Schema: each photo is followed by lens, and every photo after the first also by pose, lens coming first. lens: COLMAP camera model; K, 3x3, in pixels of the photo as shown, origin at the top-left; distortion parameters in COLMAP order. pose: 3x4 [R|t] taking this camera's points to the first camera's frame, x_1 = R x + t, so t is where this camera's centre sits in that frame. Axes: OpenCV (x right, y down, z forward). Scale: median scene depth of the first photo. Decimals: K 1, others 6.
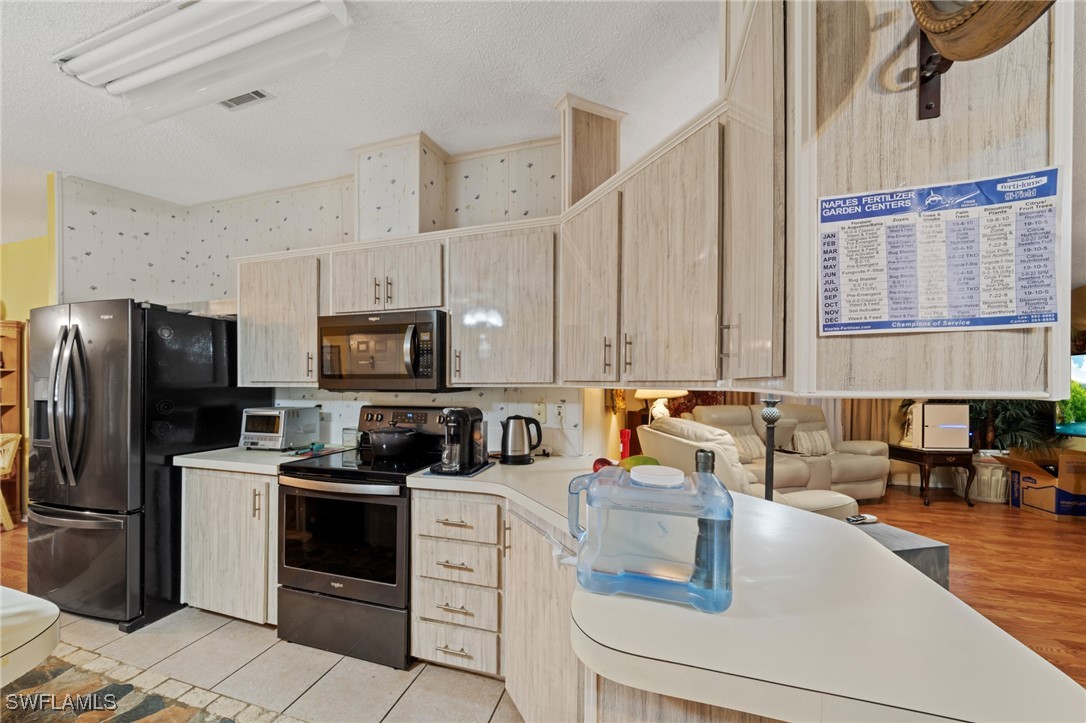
lens RADIAL K [[377.6, 0, 540.5], [0, 377.6, 384.2], [0, 0, 1]] dist [-0.001398, -0.000117]
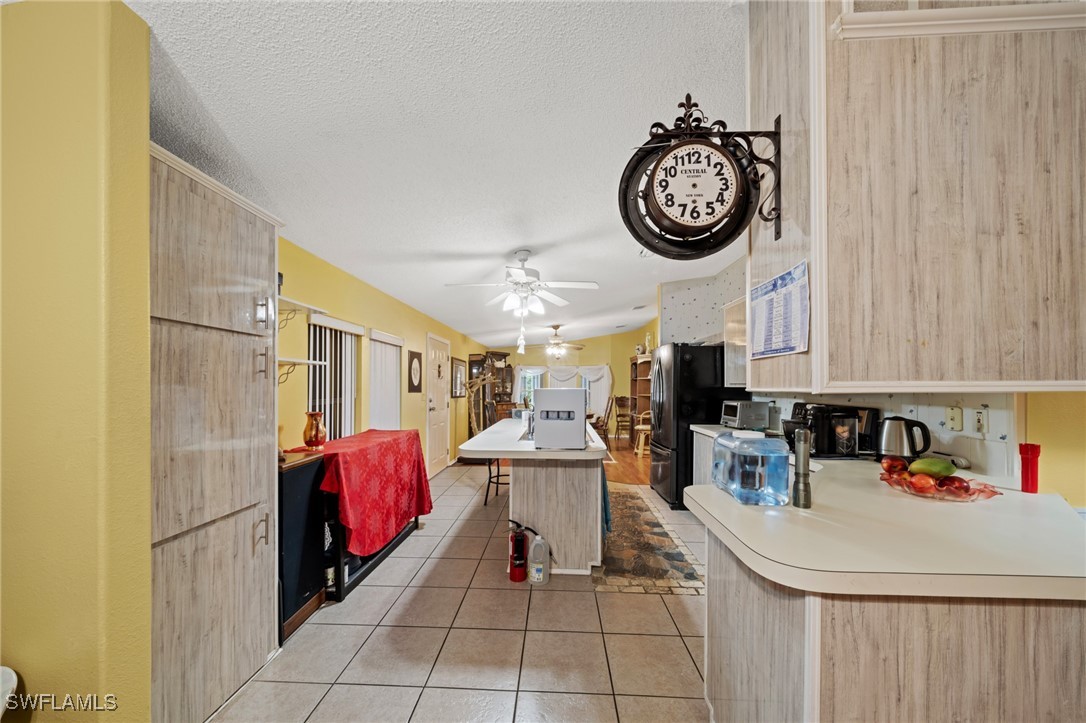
lens RADIAL K [[377.6, 0, 540.5], [0, 377.6, 384.2], [0, 0, 1]] dist [-0.001398, -0.000117]
pose [[0.237058, -0.000768, -0.971495, 0.651493], [-0.003431, 0.999993, -0.001627, 0.001899], [0.971489, 0.003719, 0.237054, -0.142797]]
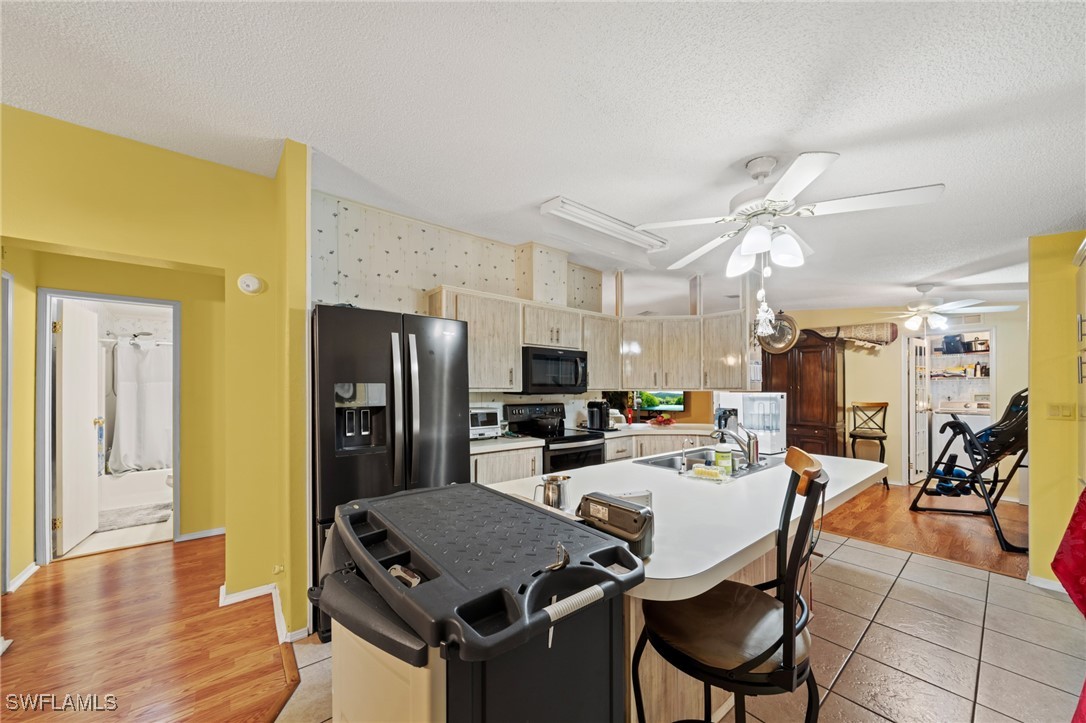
lens RADIAL K [[389.4, 0, 537.7], [0, 389.4, 388.4], [0, 0, 1]] dist [-0.001944, -0.000275]
pose [[0.572035, 0.008538, 0.820185, -1.906822], [-0.002645, 0.999960, -0.008565, 0.007419], [-0.820225, 0.002730, 0.572035, 0.055778]]
